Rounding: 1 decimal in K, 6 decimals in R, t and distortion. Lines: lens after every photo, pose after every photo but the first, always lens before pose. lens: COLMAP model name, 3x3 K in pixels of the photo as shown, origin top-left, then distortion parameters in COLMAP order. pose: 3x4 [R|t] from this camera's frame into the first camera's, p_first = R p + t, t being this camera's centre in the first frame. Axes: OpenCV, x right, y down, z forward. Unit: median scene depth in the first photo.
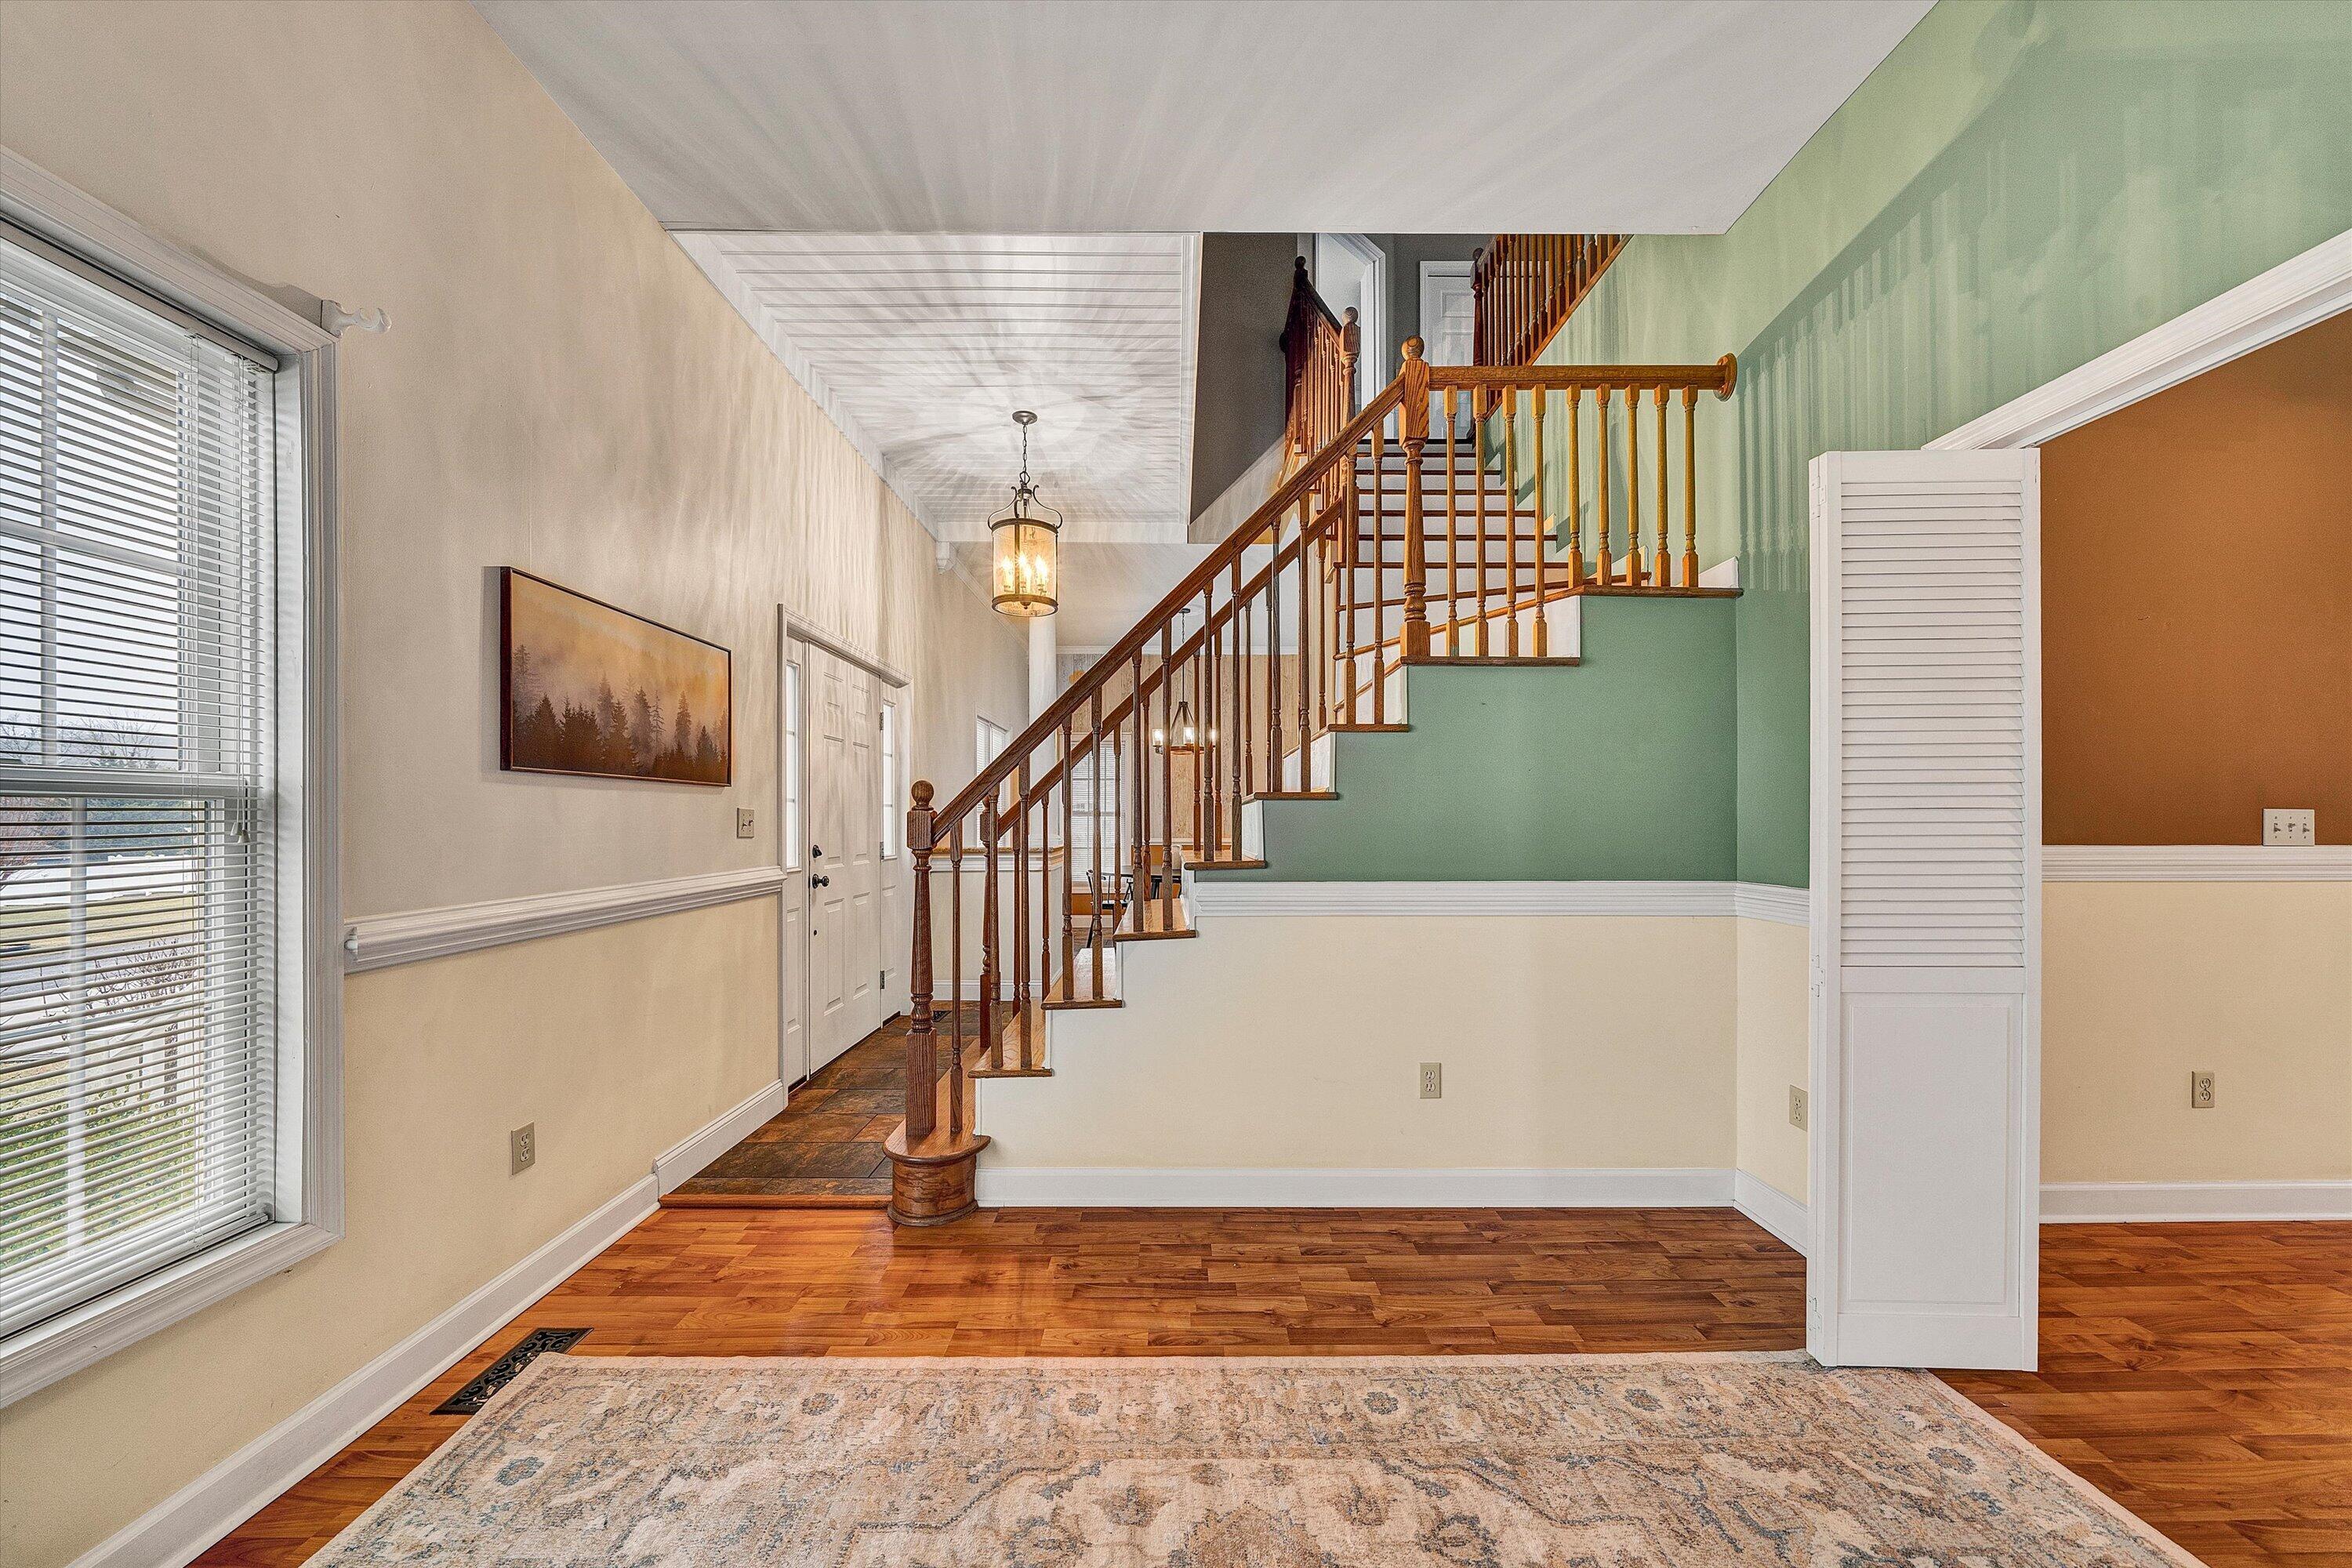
lens RADIAL K [[828.4, 0, 1173.6], [0, 828.4, 808.1], [0, 0, 1]] dist [-0.000393, -0.000043]
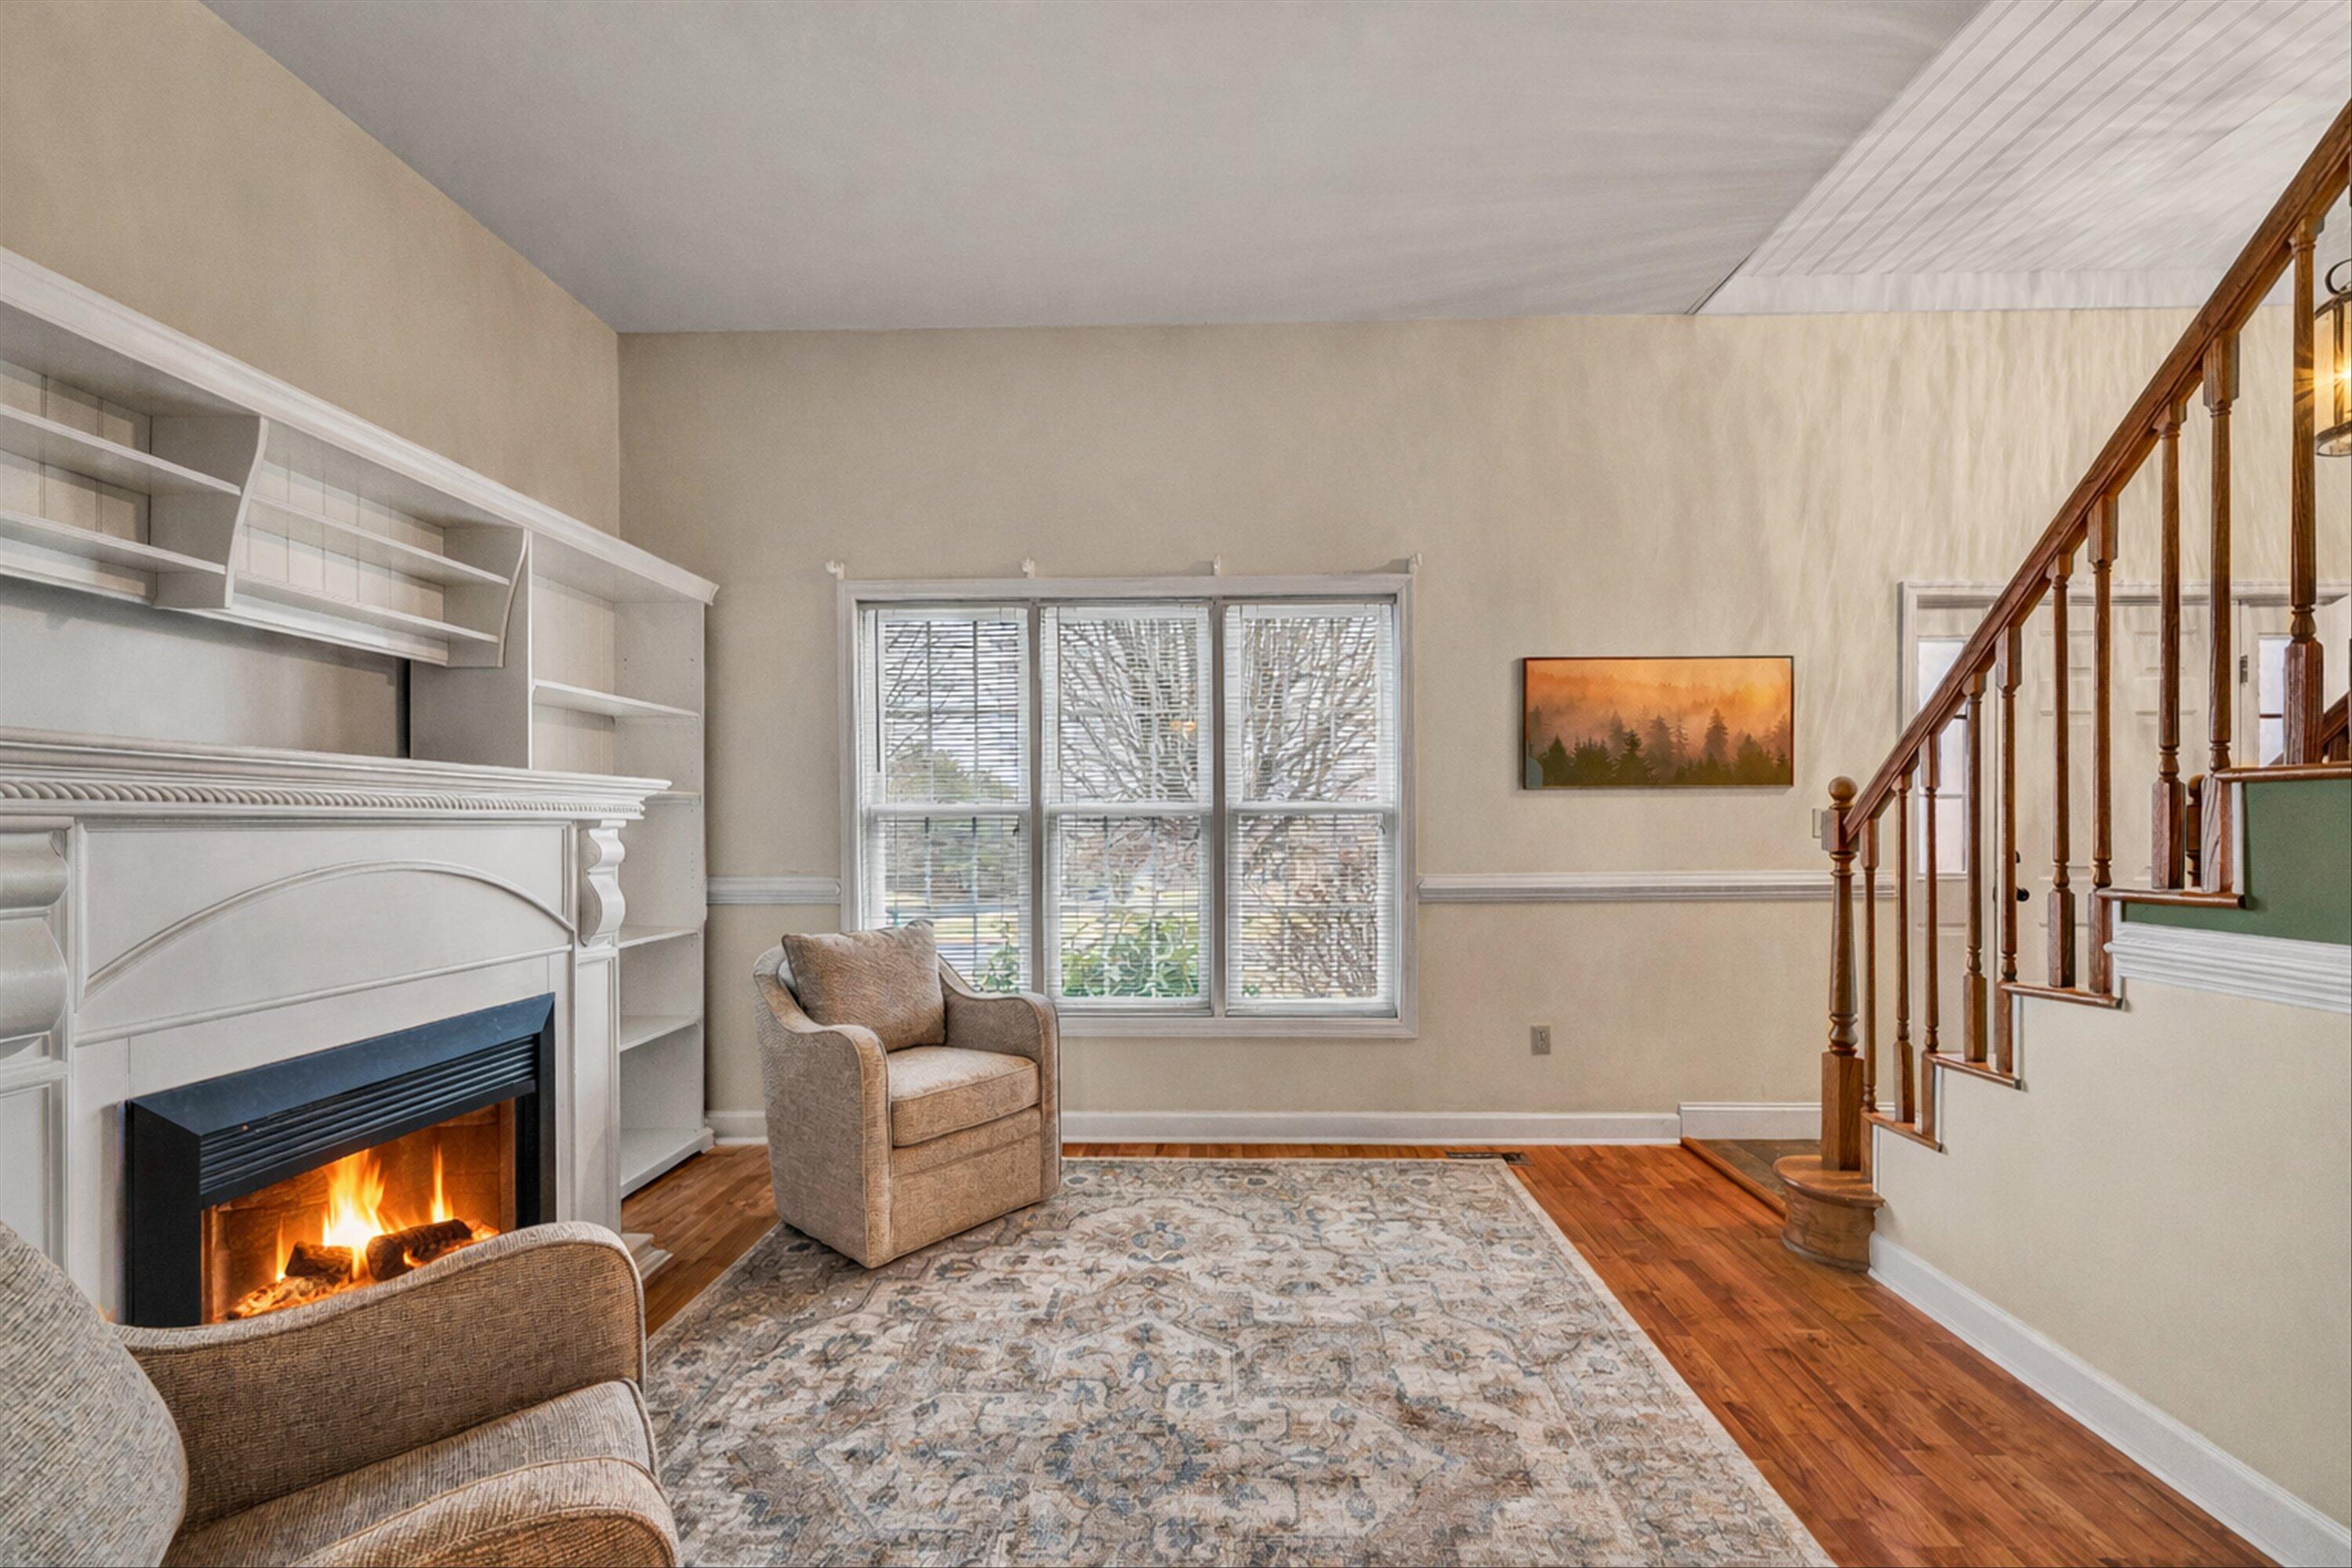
lens RADIAL K [[909.0, 0, 1186.0], [0, 909.0, 824.1], [0, 0, 1]] dist [0.000261, 0.000031]
pose [[-0.031086, -0.000534, -0.999517, 0.970385], [0.014774, 0.999890, -0.000993, 0.010951], [0.999408, -0.014798, -0.031075, 0.451050]]
